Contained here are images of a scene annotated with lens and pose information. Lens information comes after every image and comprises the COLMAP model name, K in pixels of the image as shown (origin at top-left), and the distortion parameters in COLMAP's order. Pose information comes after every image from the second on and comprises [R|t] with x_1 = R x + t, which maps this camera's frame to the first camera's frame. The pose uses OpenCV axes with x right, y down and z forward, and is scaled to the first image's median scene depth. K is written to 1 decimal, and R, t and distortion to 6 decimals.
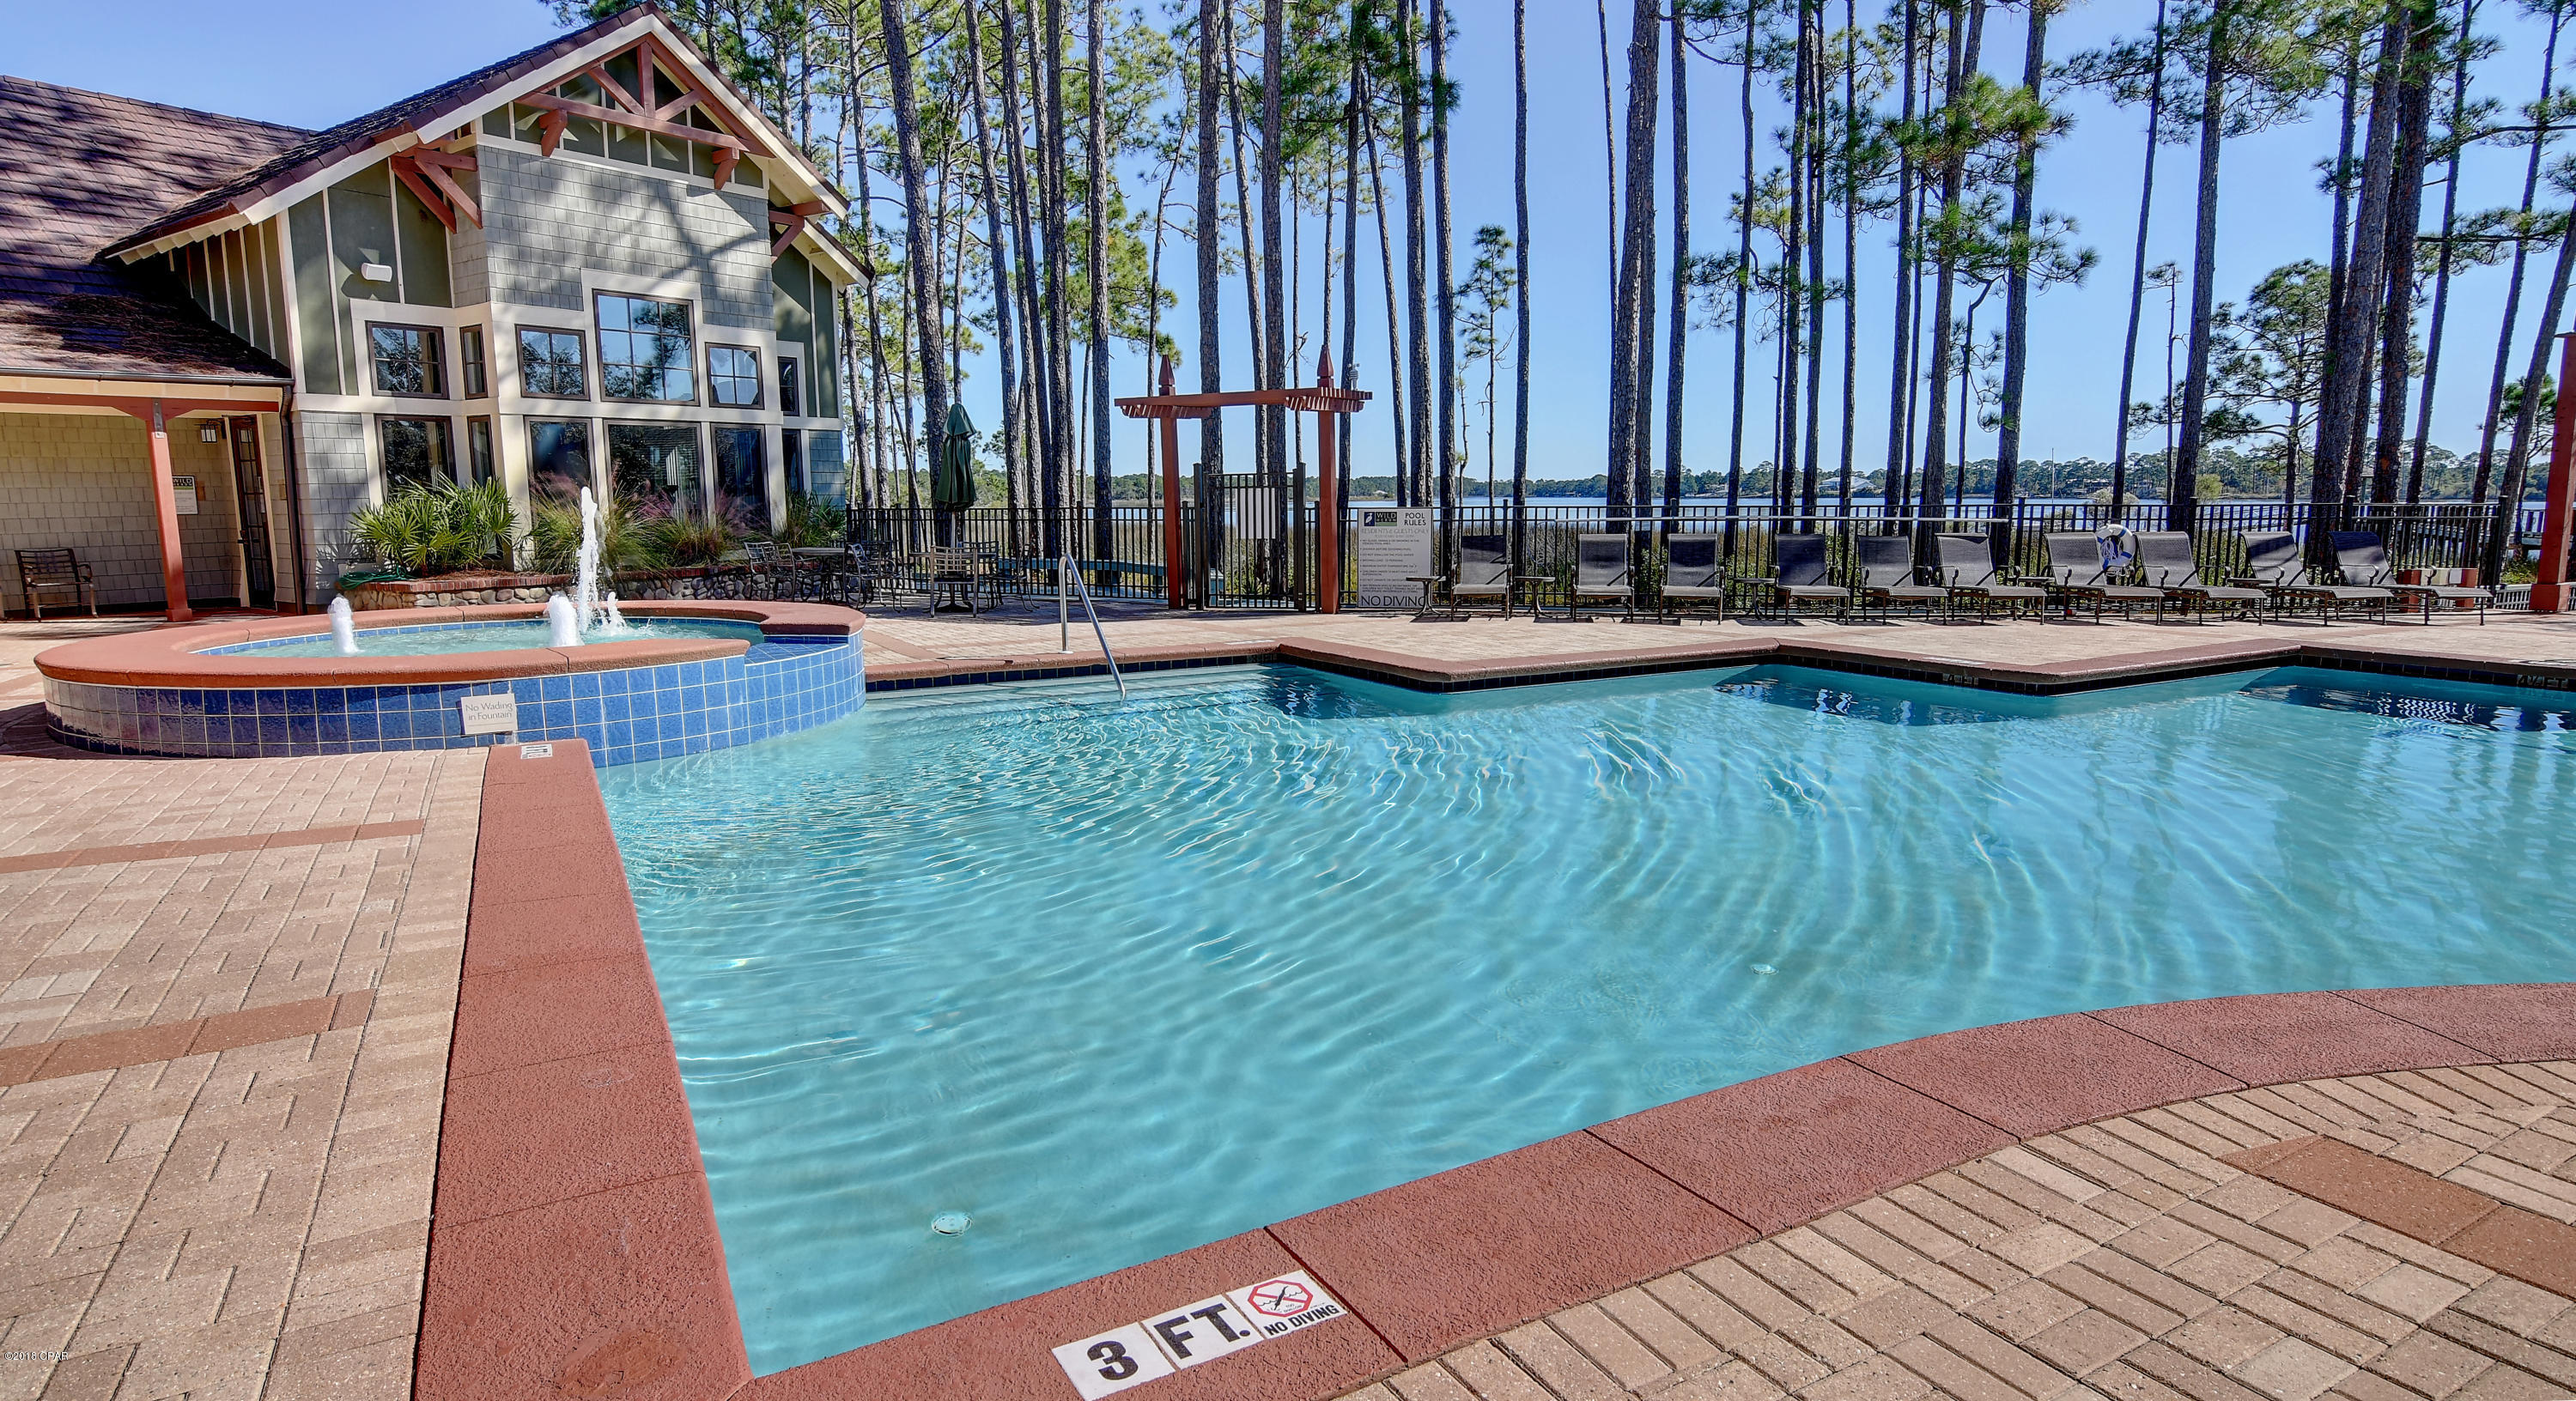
lens RADIAL K [[1367.2, 0, 1287.8], [0, 1367.2, 693.1], [0, 0, 1]] dist [-0.041110, 0.011158]
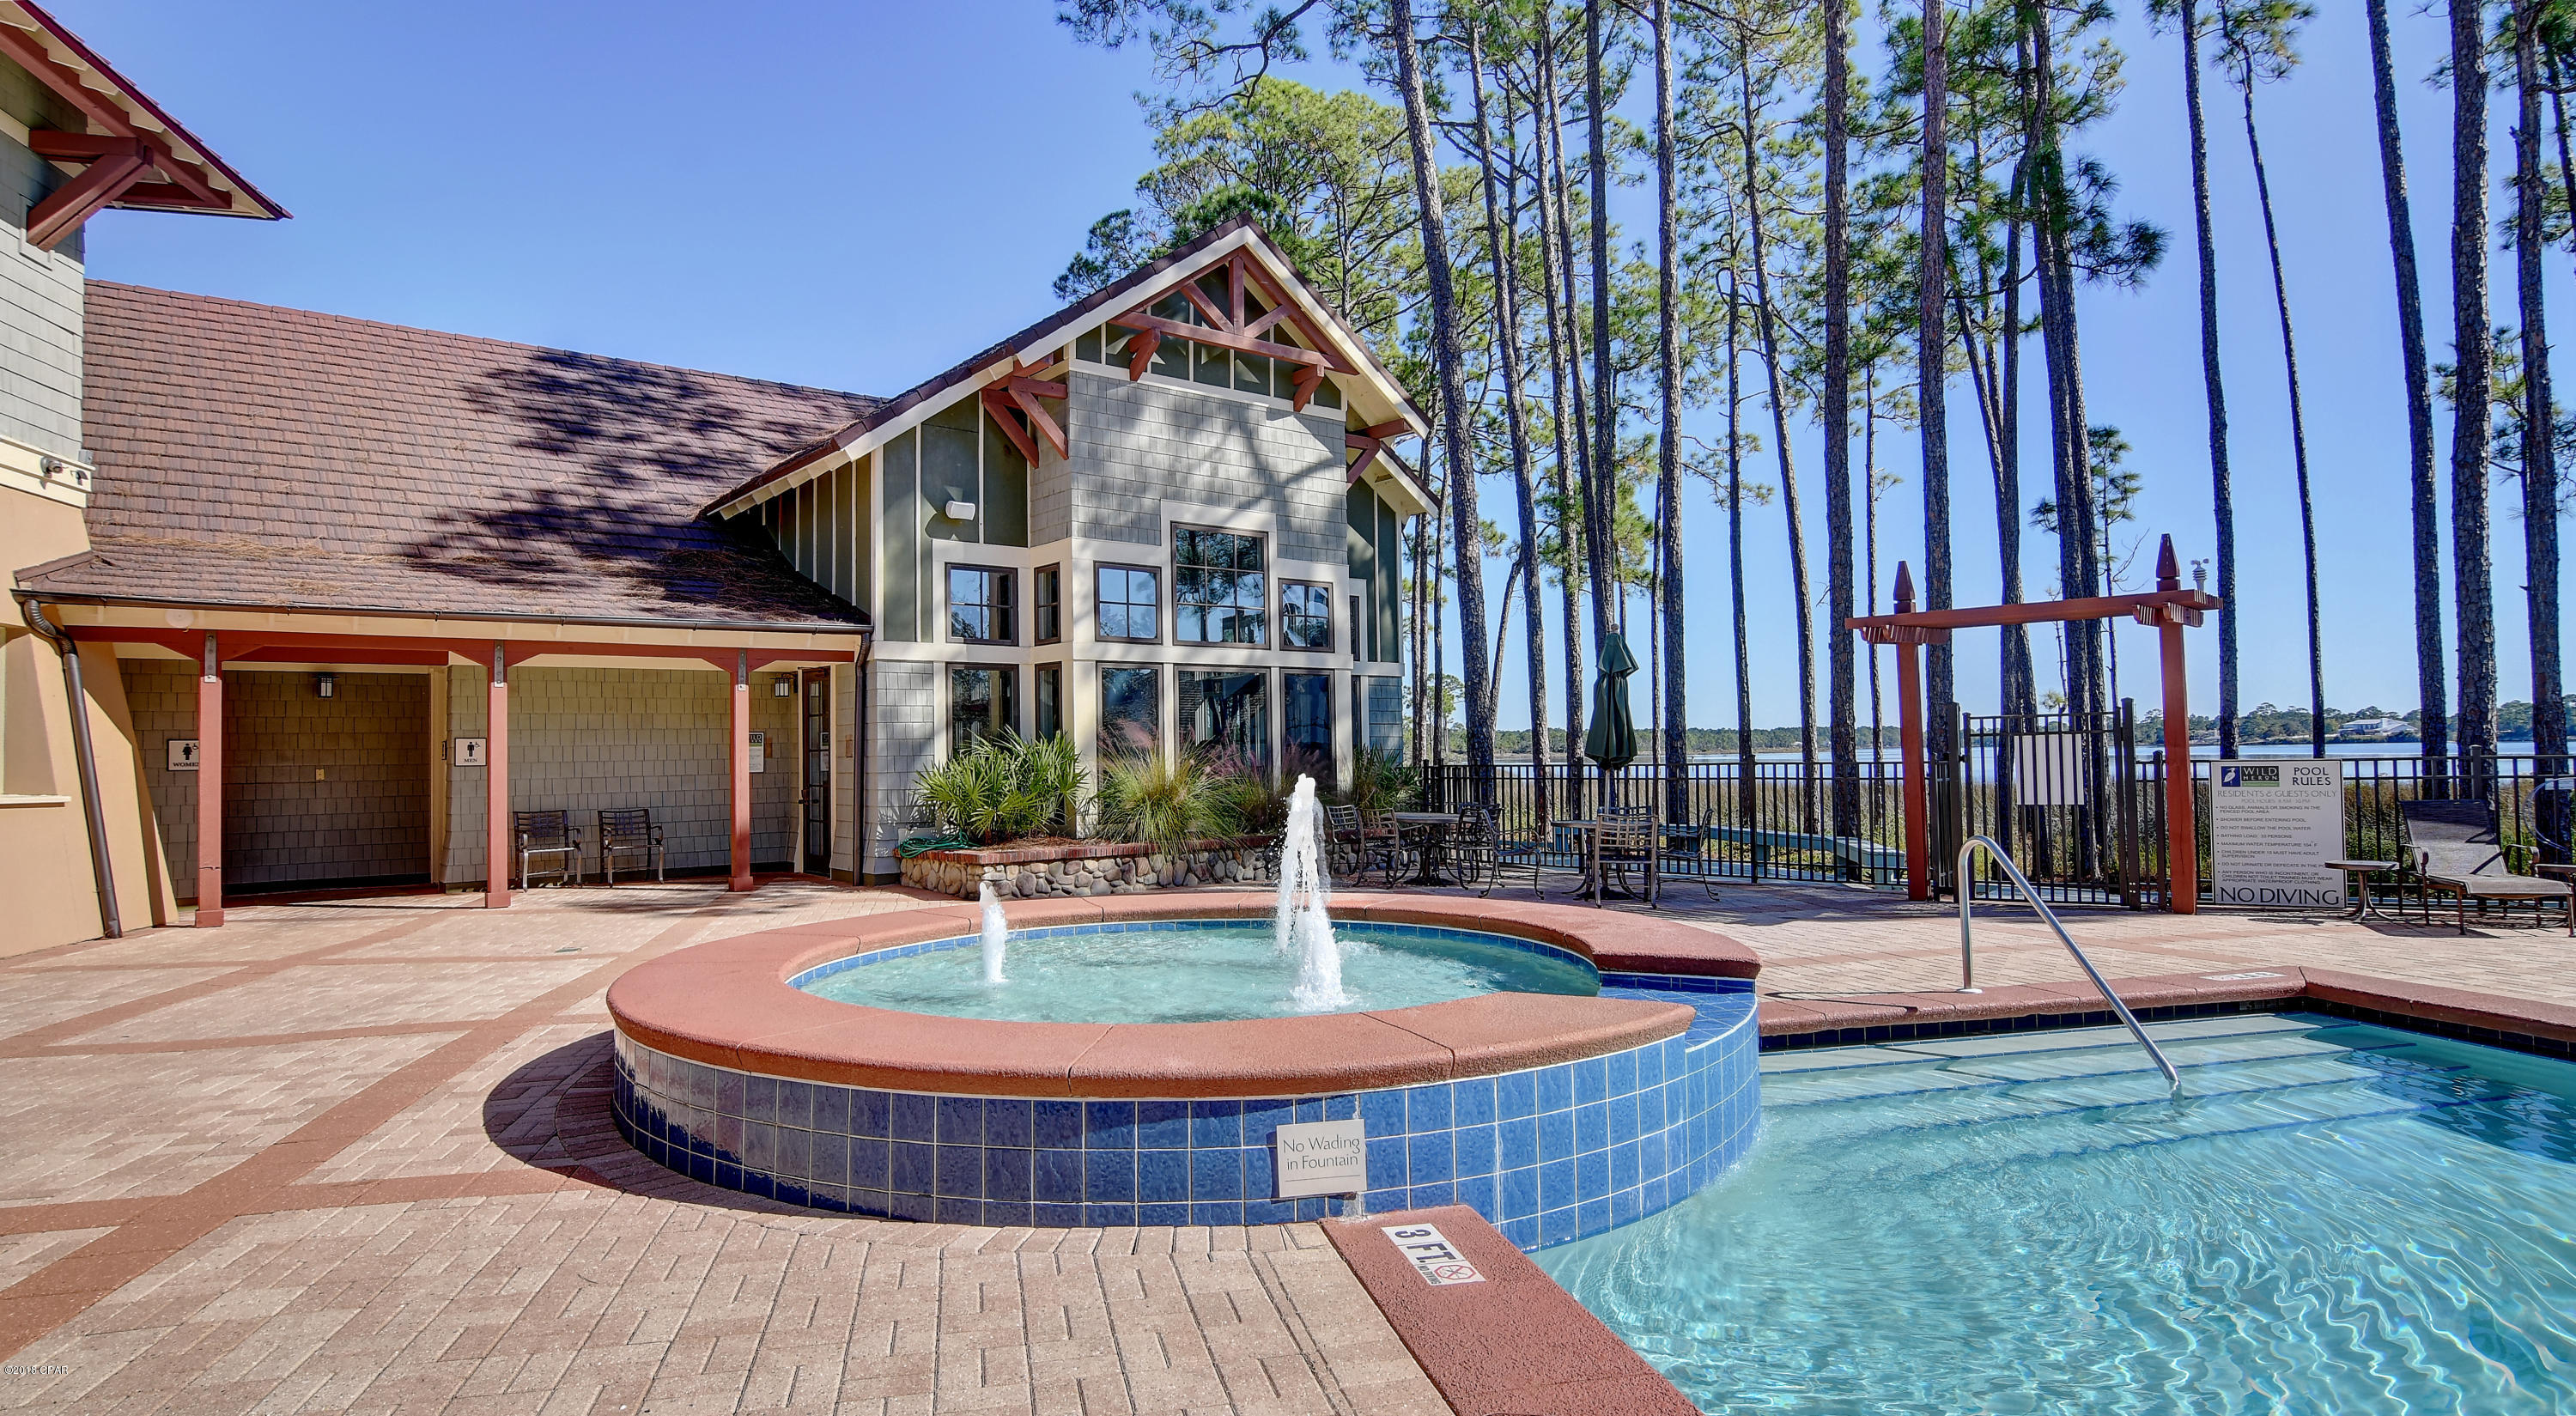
lens RADIAL K [[1377.3, 0, 1293.9], [0, 1377.3, 706.9], [0, 0, 1]] dist [-0.035459, -0.001462]
pose [[0.958338, -0.018439, -0.285040, -0.188600], [-0.031642, 0.984919, -0.170096, -0.028288], [0.283877, 0.172028, 0.943303, 0.194911]]
